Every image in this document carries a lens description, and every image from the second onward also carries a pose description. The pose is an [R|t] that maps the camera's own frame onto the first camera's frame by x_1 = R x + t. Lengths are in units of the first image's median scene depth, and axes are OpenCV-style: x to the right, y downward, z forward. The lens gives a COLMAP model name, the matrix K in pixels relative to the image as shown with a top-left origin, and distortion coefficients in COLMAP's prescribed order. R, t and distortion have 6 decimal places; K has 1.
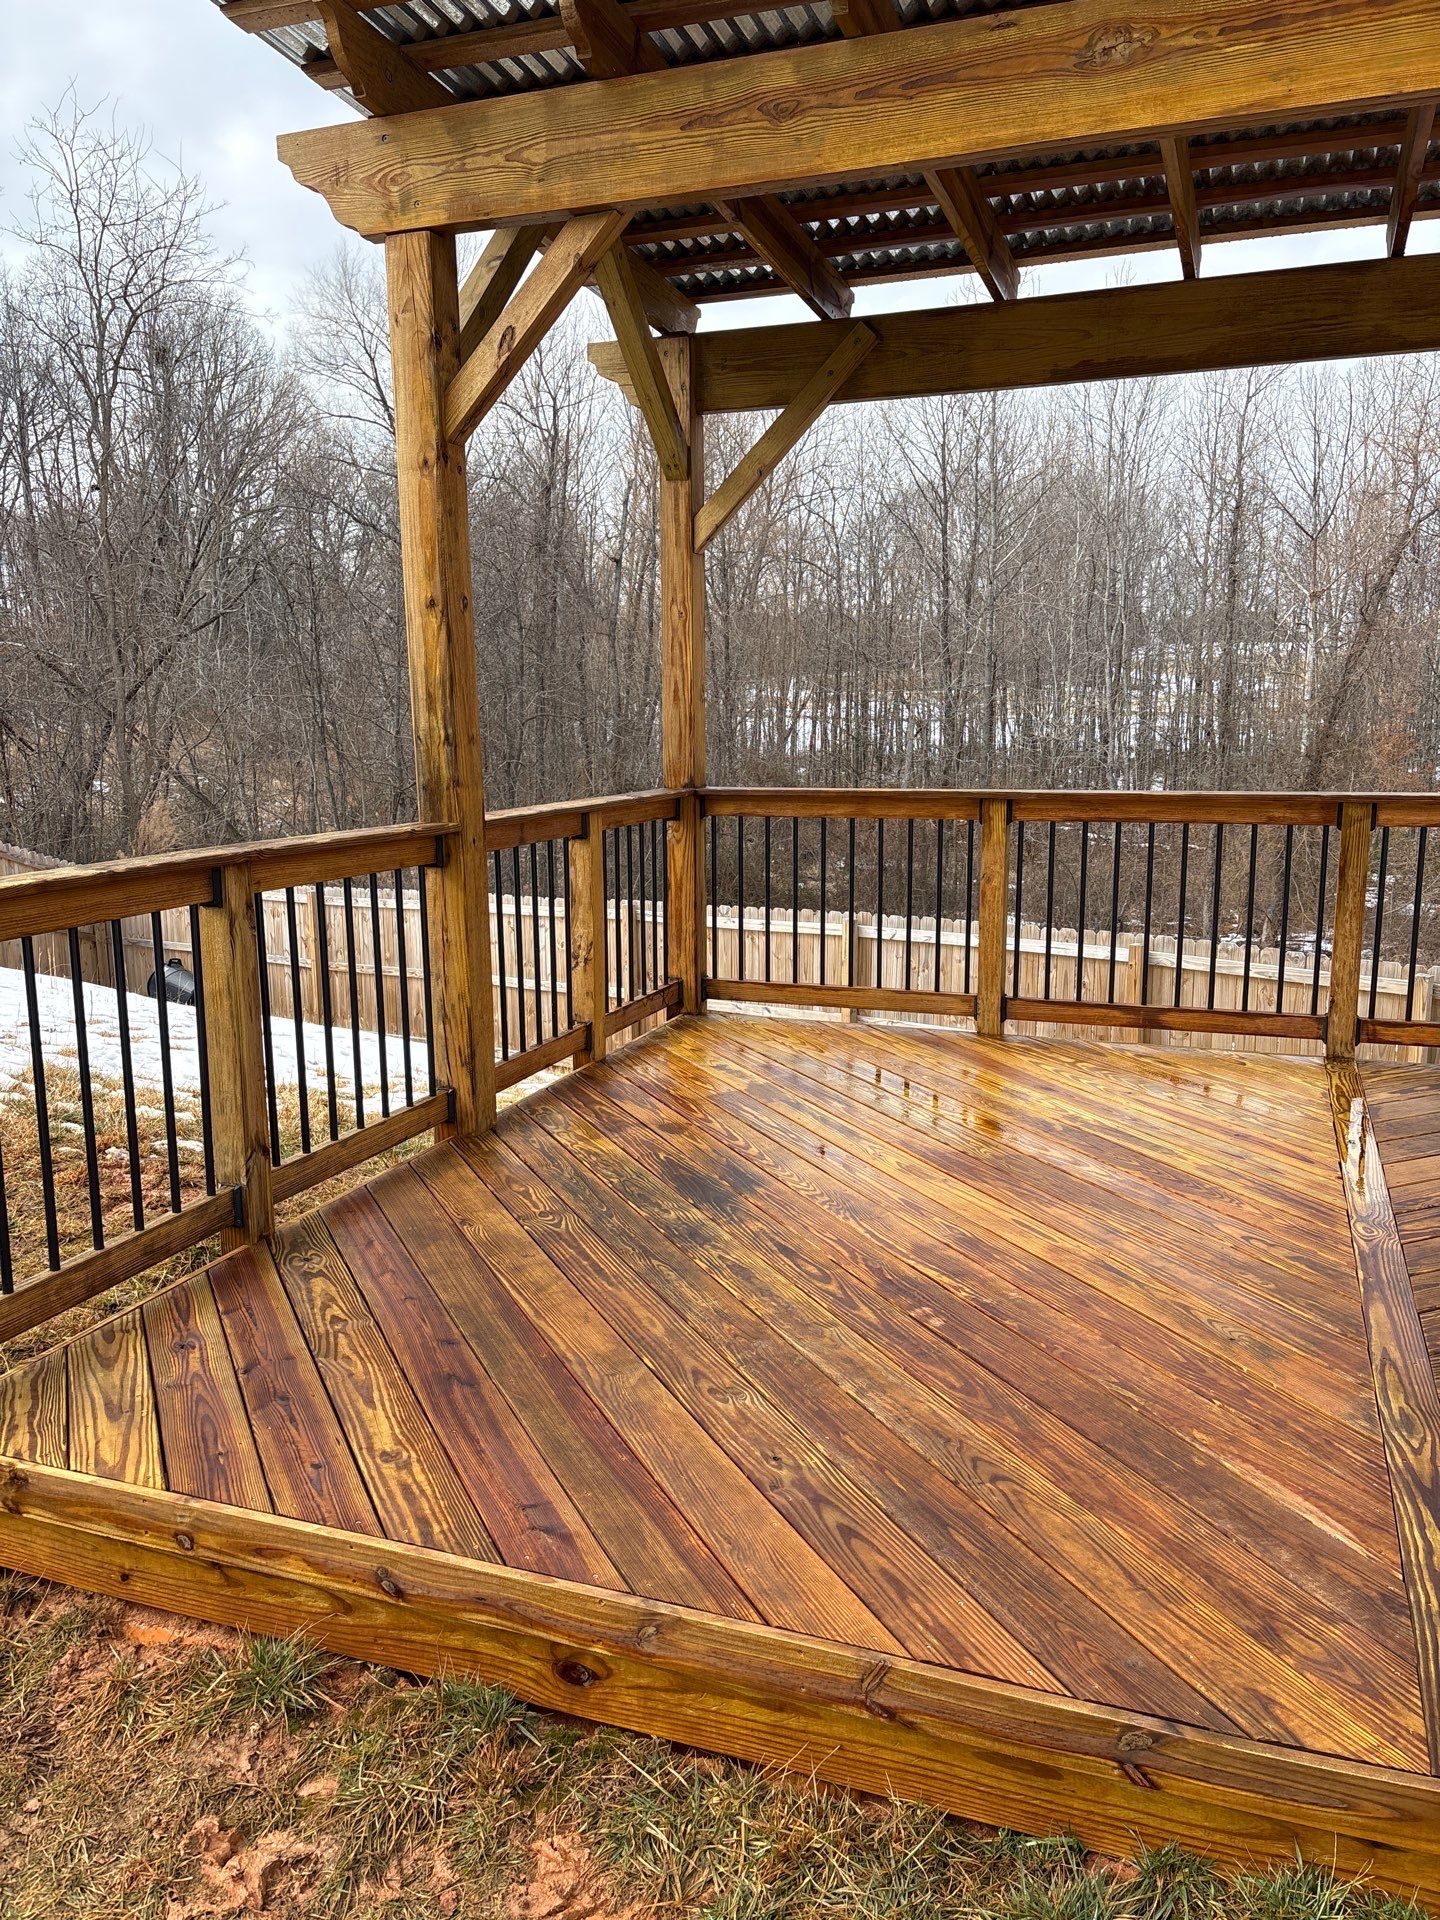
lens RADIAL K [[1424.0, 0, 720.0], [0, 1424.0, 960.0], [0, 0, 1]] dist [0.046930, -0.060840]
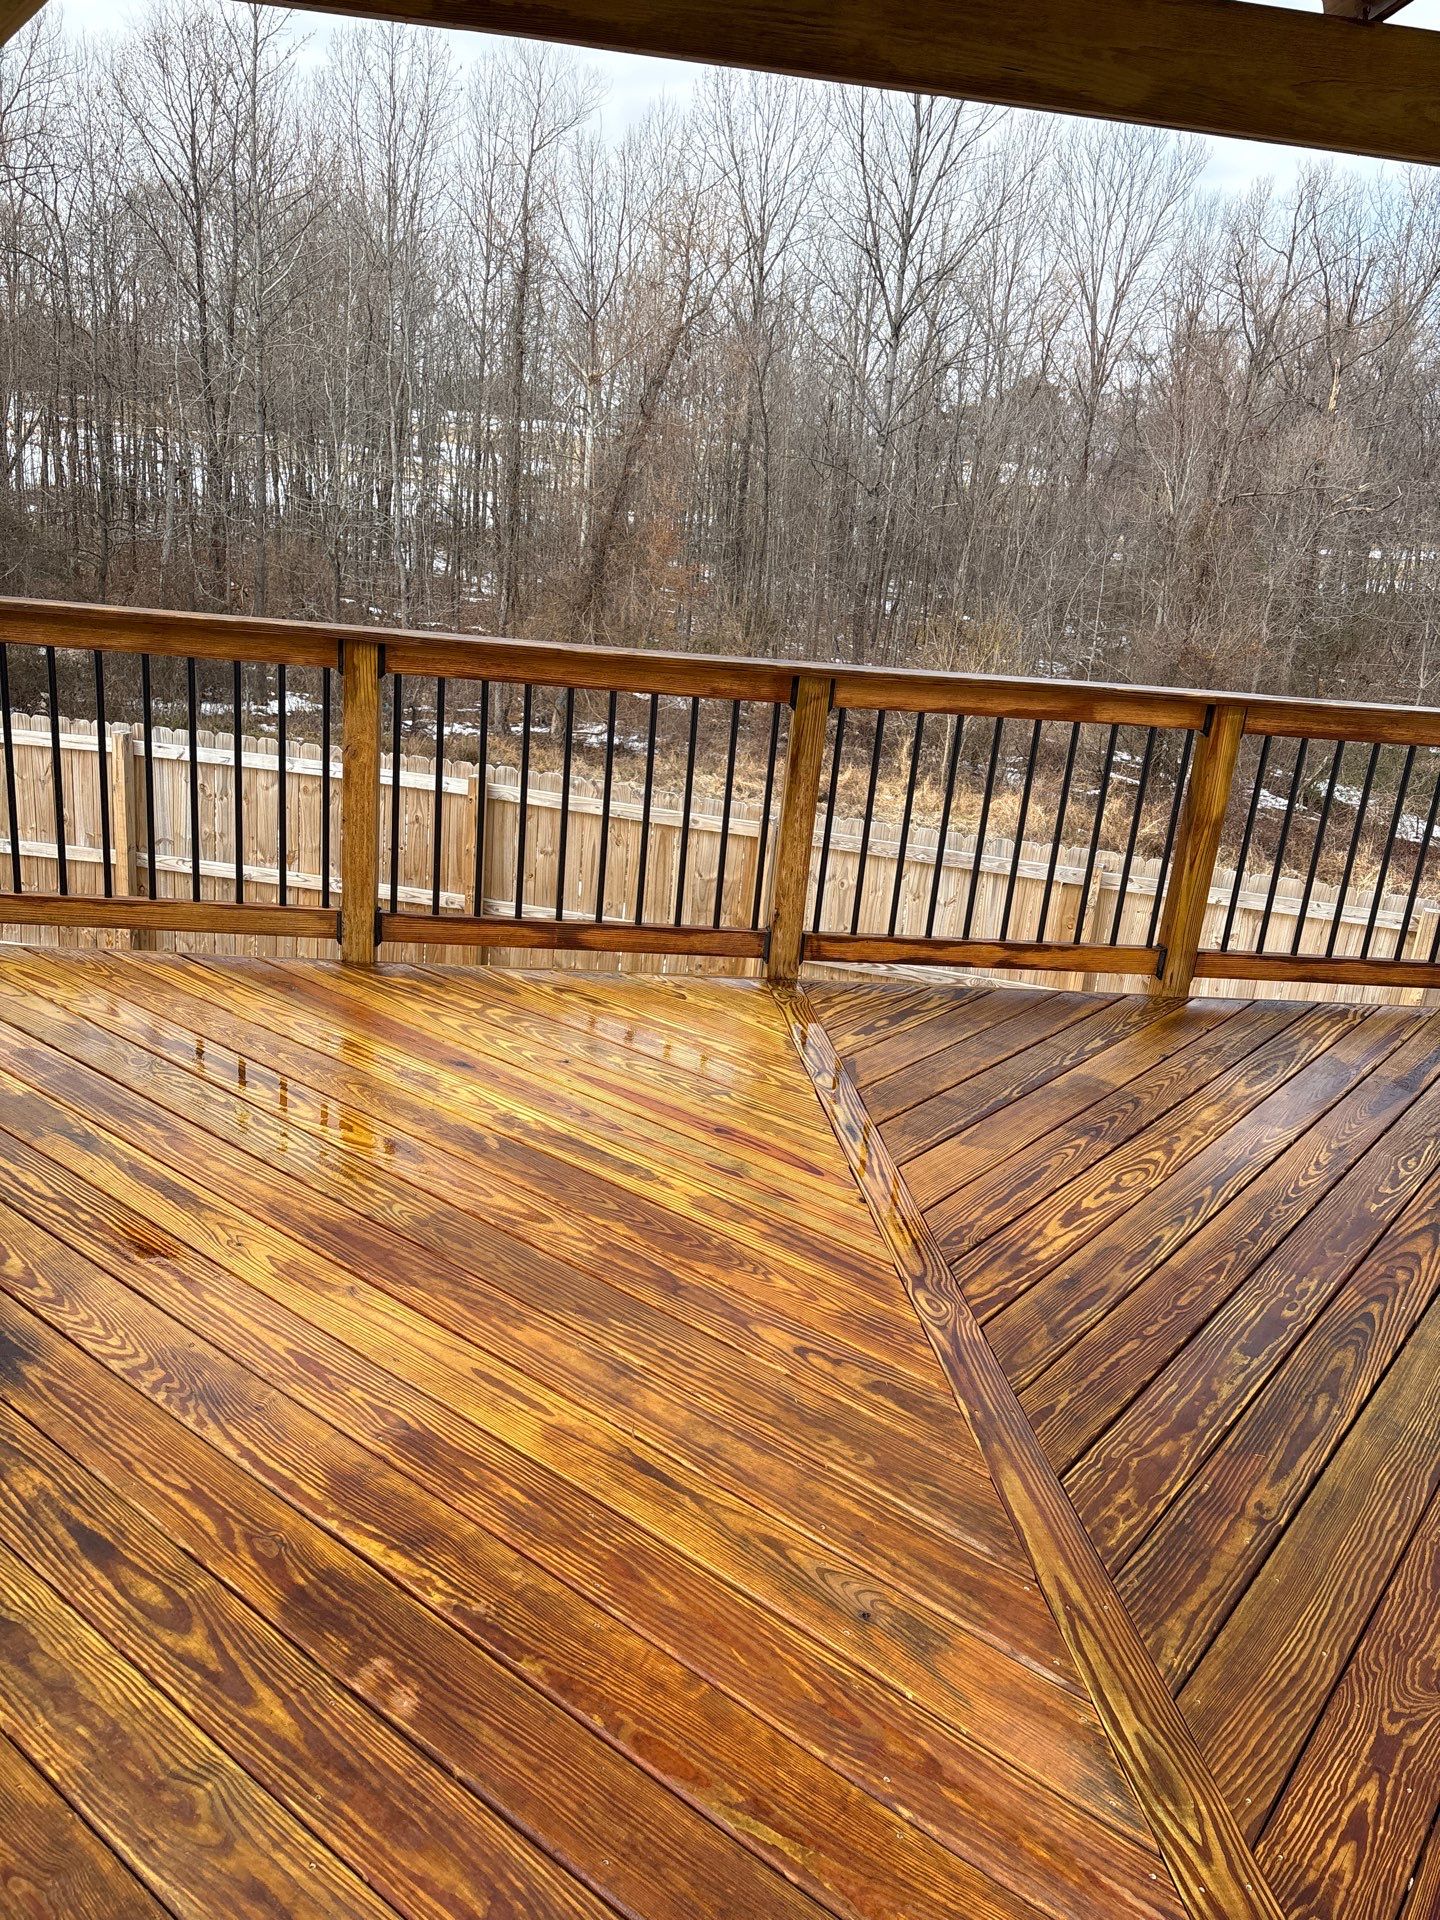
lens RADIAL K [[1430.0, 0, 722.8], [0, 1430.0, 949.1], [0, 0, 1]] dist [0.067687, -0.068660]
pose [[0.881911, -0.055630, 0.468122, 0.006349], [-0.013761, 0.989552, 0.143520, -0.064988], [-0.471215, -0.133014, 0.871931, 0.260457]]
